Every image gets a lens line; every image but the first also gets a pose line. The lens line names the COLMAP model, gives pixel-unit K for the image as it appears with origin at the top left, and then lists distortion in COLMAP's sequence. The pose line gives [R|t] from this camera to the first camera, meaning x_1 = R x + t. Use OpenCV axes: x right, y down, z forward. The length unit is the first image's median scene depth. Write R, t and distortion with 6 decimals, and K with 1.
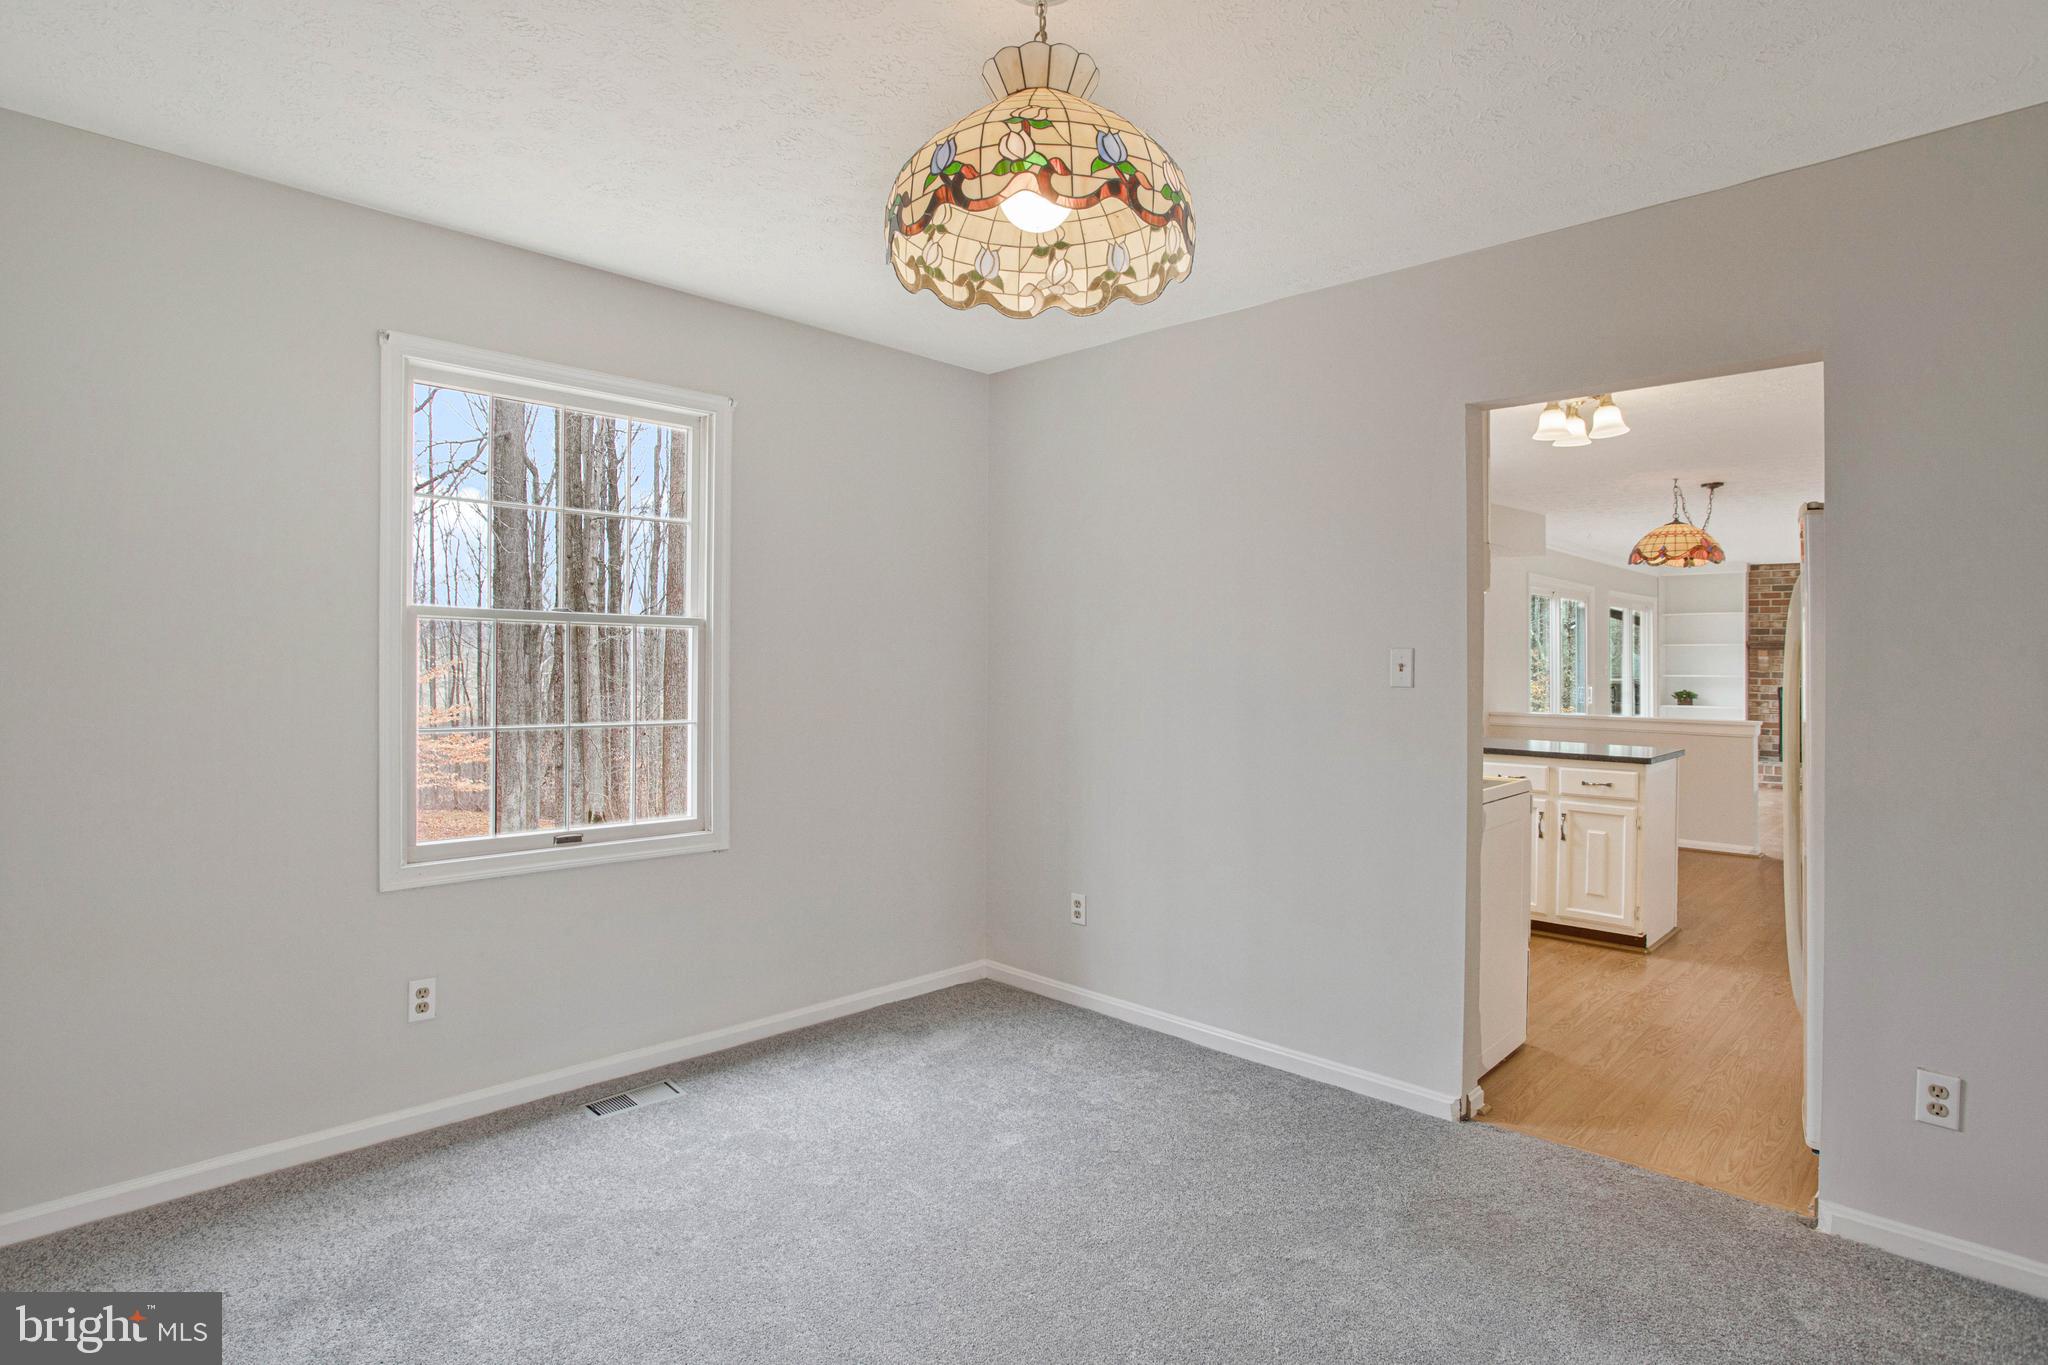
lens RADIAL K [[1041.0, 0, 994.9], [0, 1041.0, 678.5], [0, 0, 1]] dist [-0.035818, 0.016753]
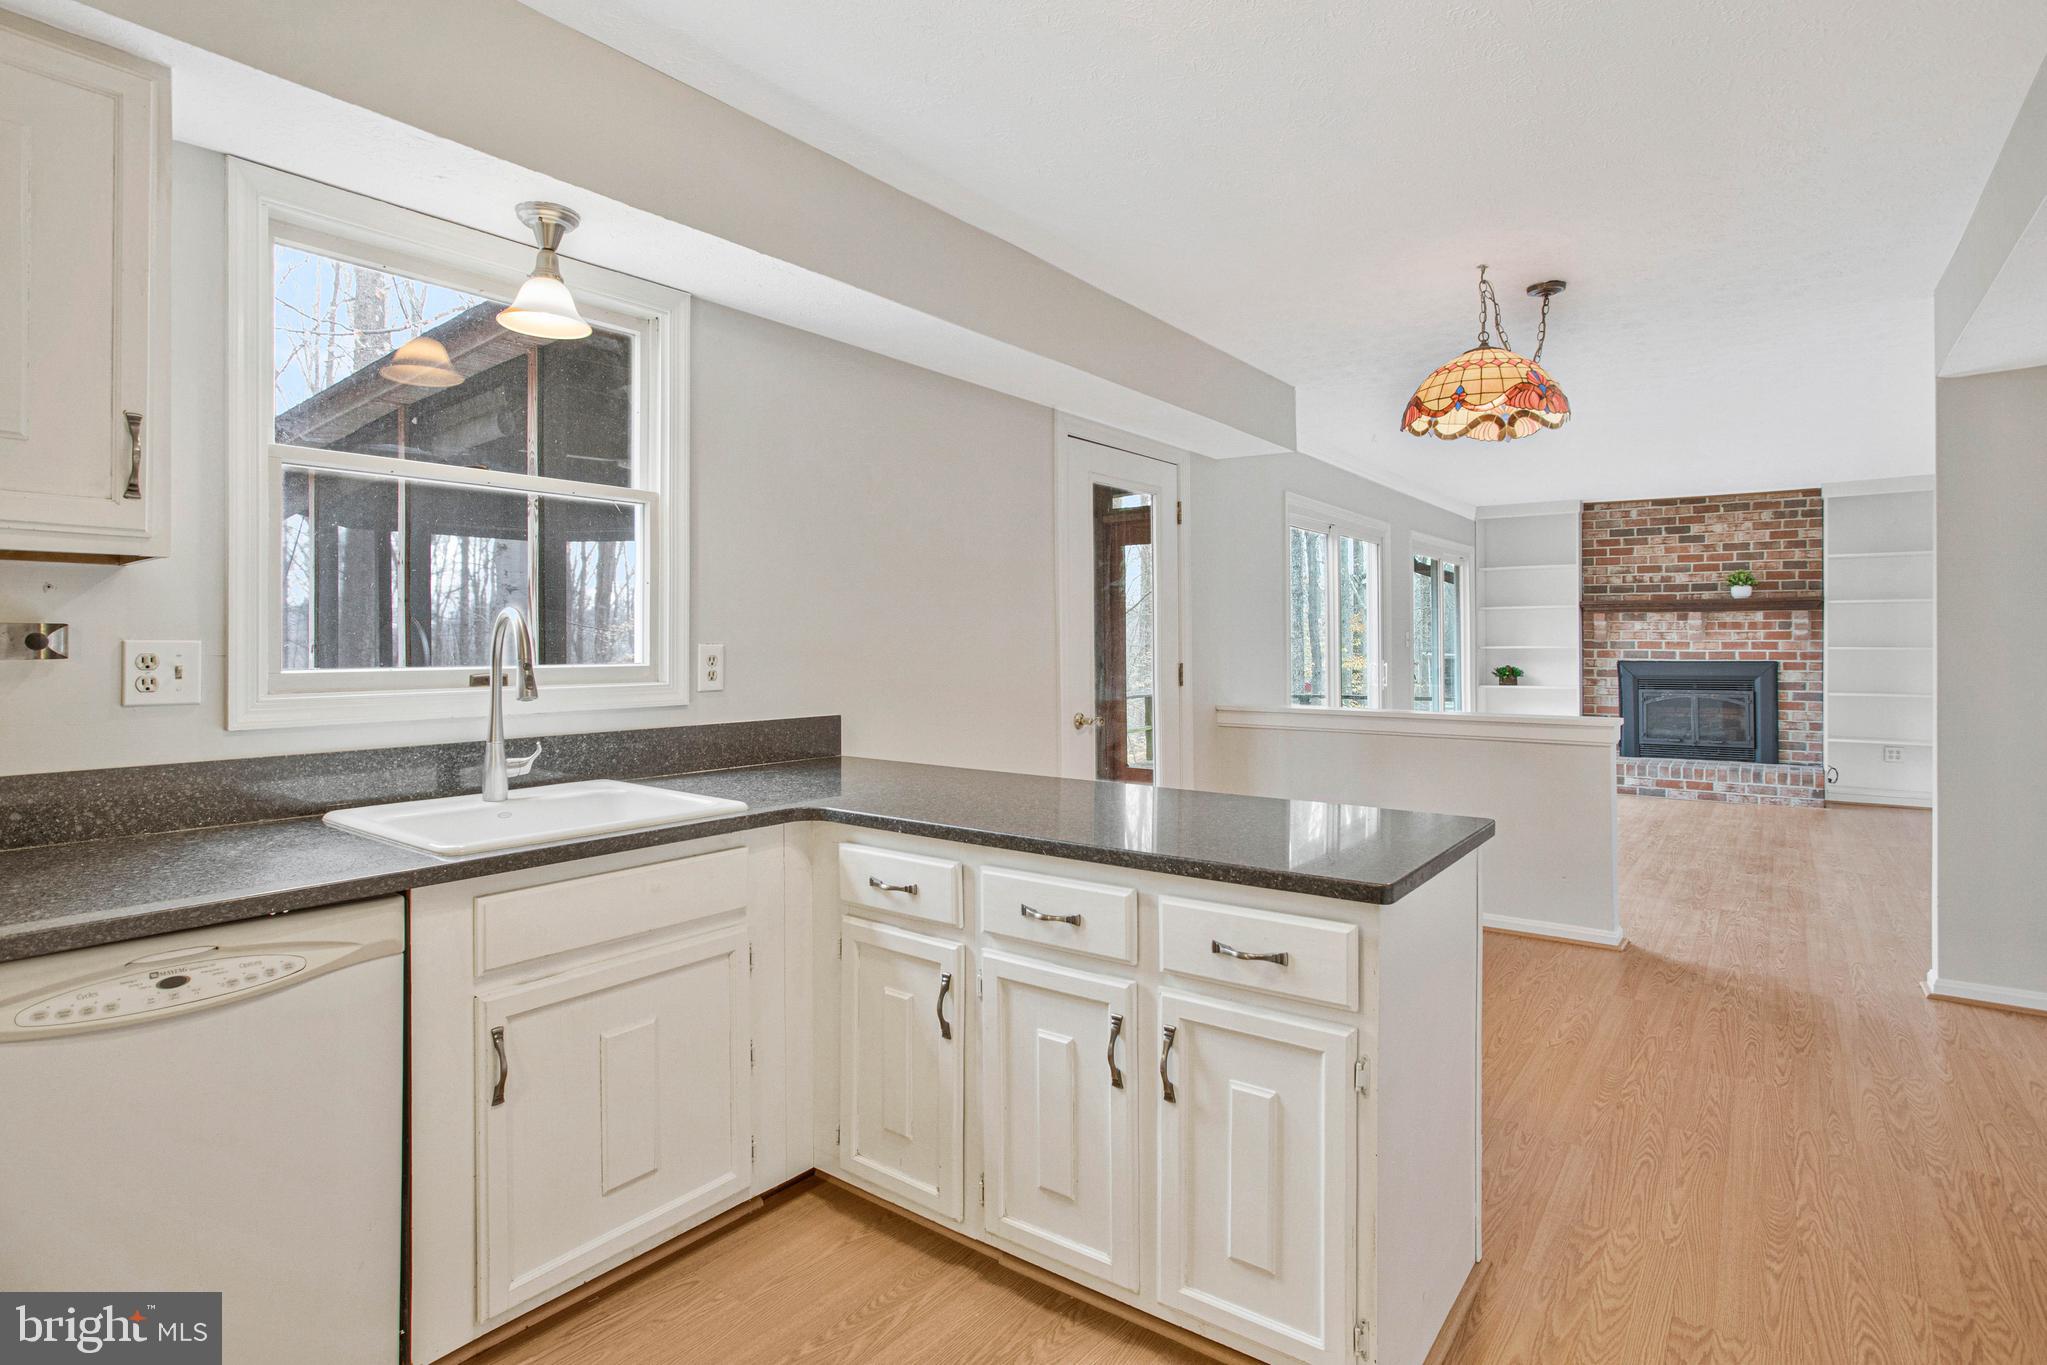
lens RADIAL K [[1040.5, 0, 1015.8], [0, 1040.5, 664.0], [0, 0, 1]] dist [-0.035818, 0.016753]
pose [[0.989523, -0.009375, 0.144072, 0.199438], [0.008637, 0.999946, 0.005749, 0.002501], [-0.144118, -0.004445, 0.989551, 0.292660]]
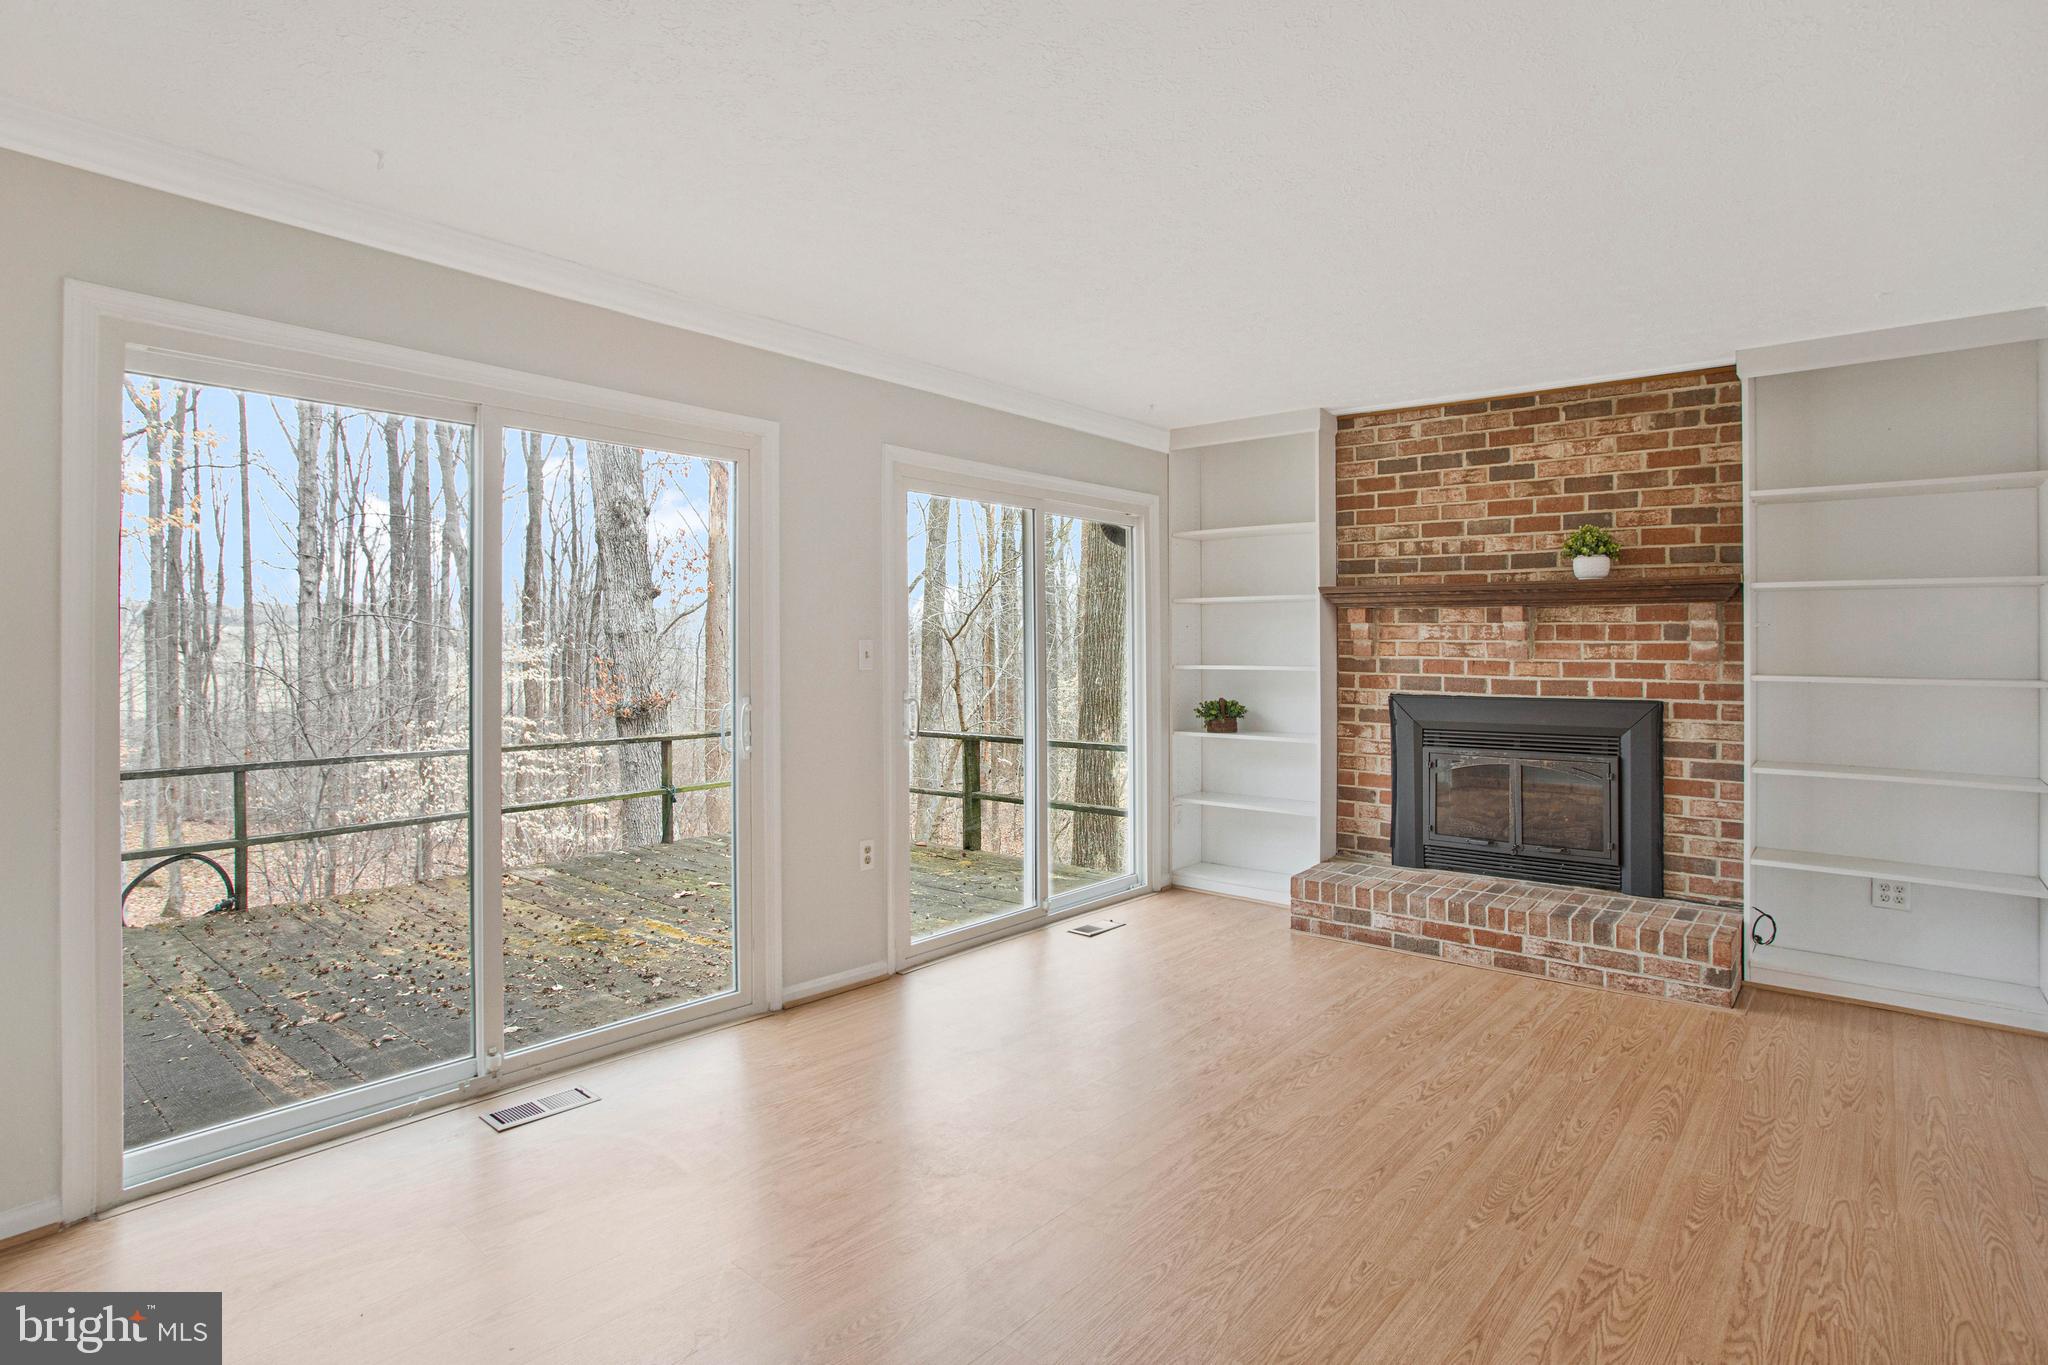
lens RADIAL K [[1041.0, 0, 1042.5], [0, 1041.0, 639.8], [0, 0, 1]] dist [-0.035818, 0.016753]
pose [[0.998953, 0.001102, 0.045729, 0.597125], [-0.000177, 0.999795, -0.020233, -0.005515], [-0.045742, 0.020204, 0.998749, 0.568112]]
